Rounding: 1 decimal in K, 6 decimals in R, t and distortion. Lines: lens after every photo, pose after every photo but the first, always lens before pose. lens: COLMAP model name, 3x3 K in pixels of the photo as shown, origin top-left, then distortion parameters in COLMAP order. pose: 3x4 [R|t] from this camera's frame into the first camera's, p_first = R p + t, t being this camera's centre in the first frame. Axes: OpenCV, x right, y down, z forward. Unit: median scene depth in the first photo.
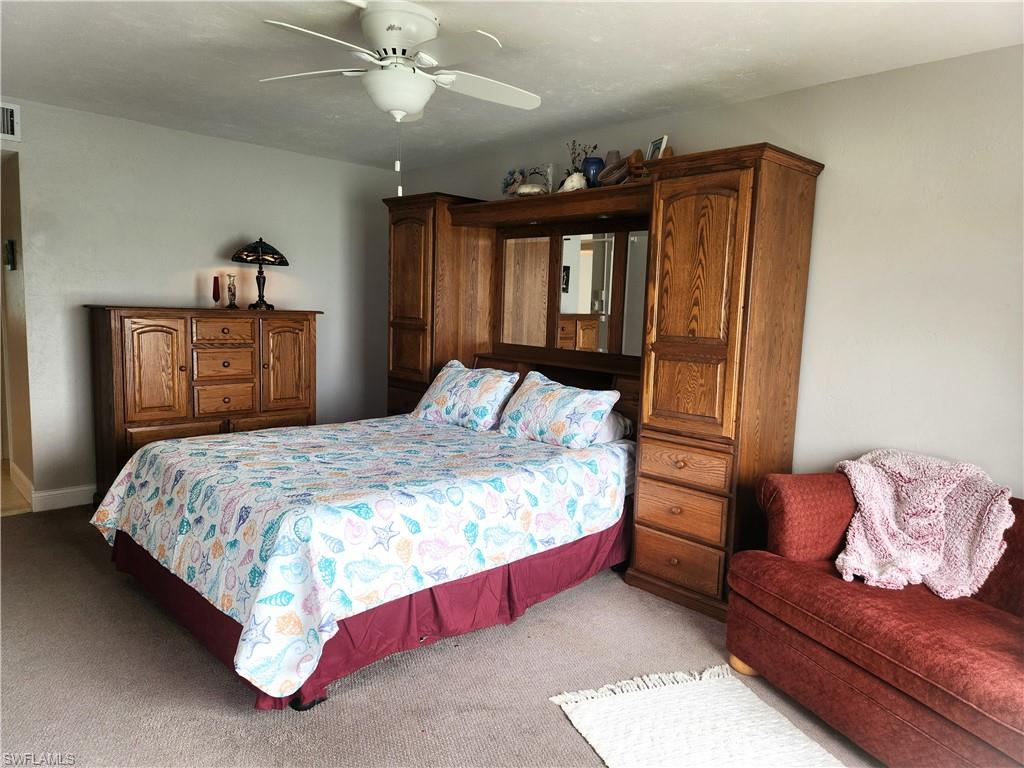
lens RADIAL K [[684.9, 0, 504.4], [0, 684.9, 377.6], [0, 0, 1]] dist [0.077055, -0.065240]
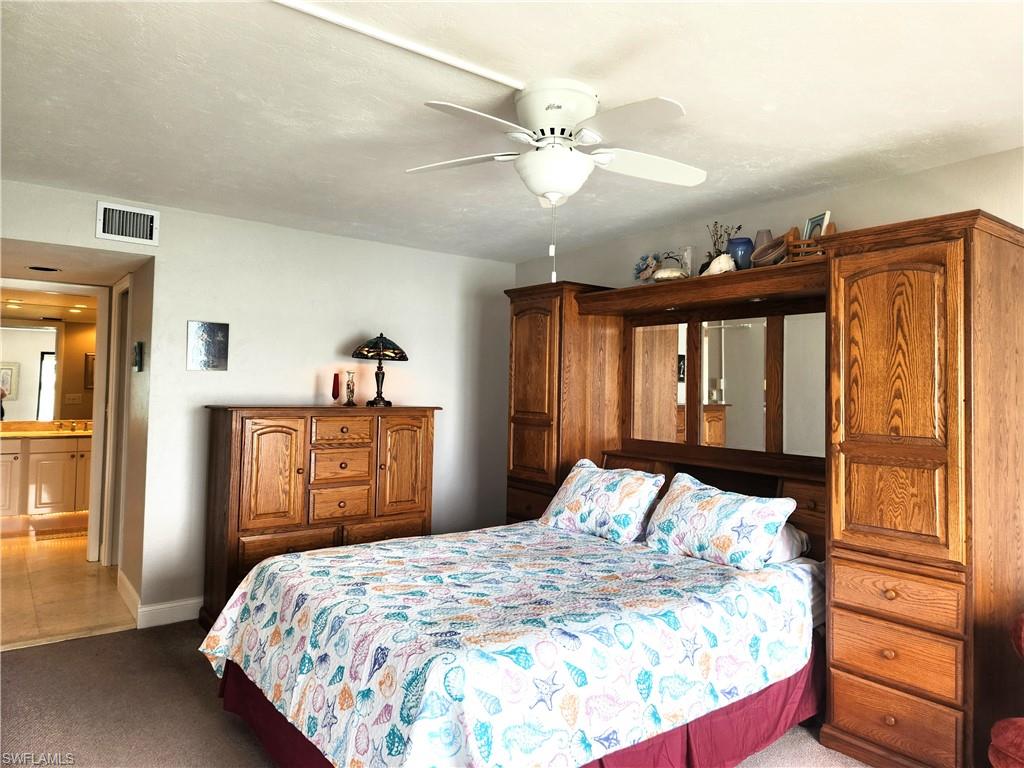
lens RADIAL K [[684.9, 0, 517.5], [0, 684.9, 360.6], [0, 0, 1]] dist [0.077055, -0.065240]
pose [[0.994843, -0.019293, -0.099577, -0.090139], [0.003791, 0.988130, -0.153576, -0.020061], [0.101358, 0.152406, 0.983107, 0.104243]]
